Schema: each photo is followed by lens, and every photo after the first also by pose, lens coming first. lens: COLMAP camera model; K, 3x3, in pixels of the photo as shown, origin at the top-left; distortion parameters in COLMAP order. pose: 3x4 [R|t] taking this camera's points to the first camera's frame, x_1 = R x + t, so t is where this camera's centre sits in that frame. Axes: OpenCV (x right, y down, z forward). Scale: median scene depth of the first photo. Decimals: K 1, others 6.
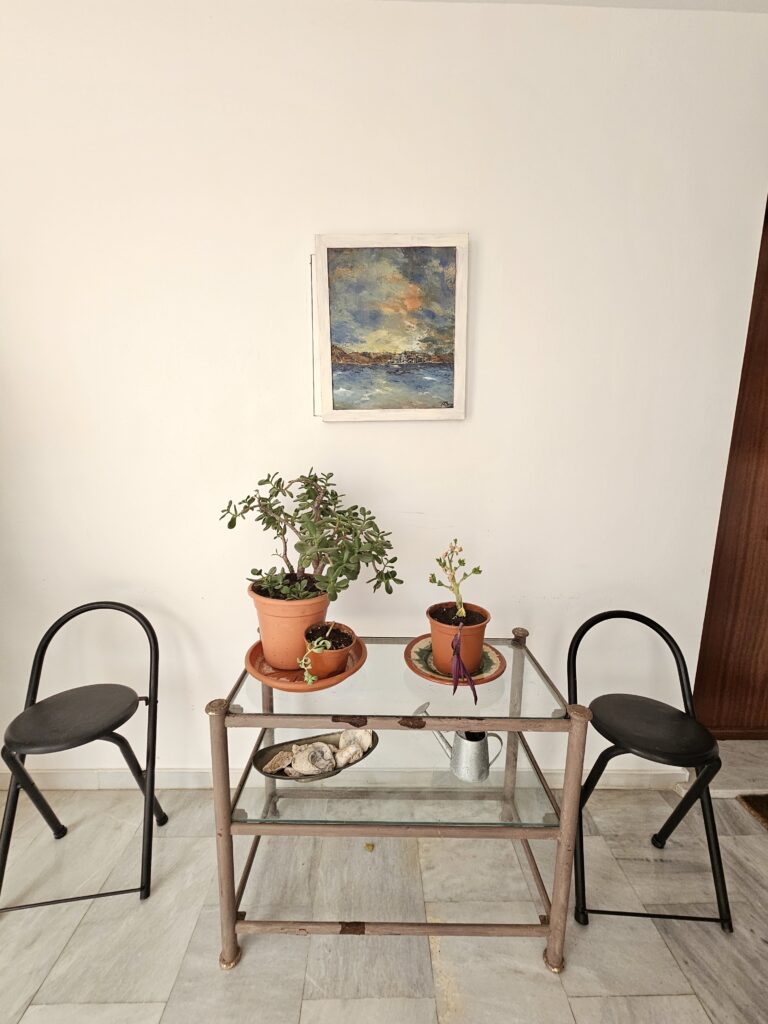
lens RADIAL K [[417.7, 0, 383.6], [0, 417.7, 514.7], [0, 0, 1]] dist [0.001587, 0.000469]
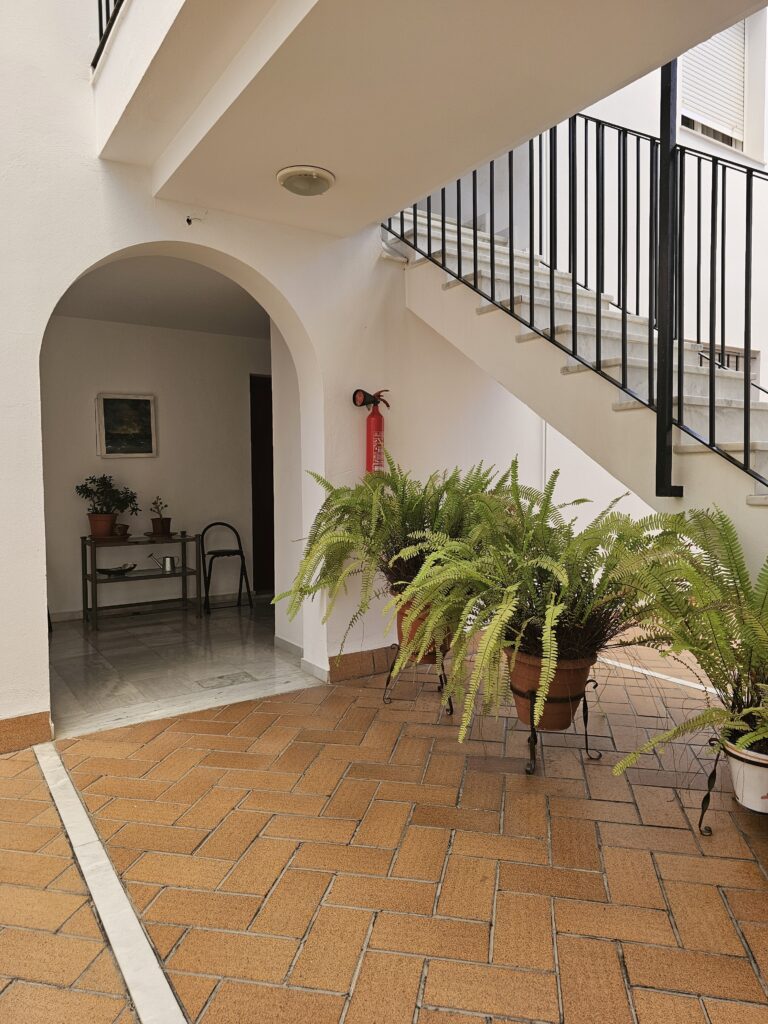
lens RADIAL K [[685.9, 0, 388.5], [0, 685.9, 508.4], [0, 0, 1]] dist [0.005648, 0.000524]
pose [[0.845282, -0.045995, 0.532337, -1.014939], [0.113541, 0.988997, -0.094837, 0.767382], [-0.522118, 0.140606, 0.841203, -3.842211]]
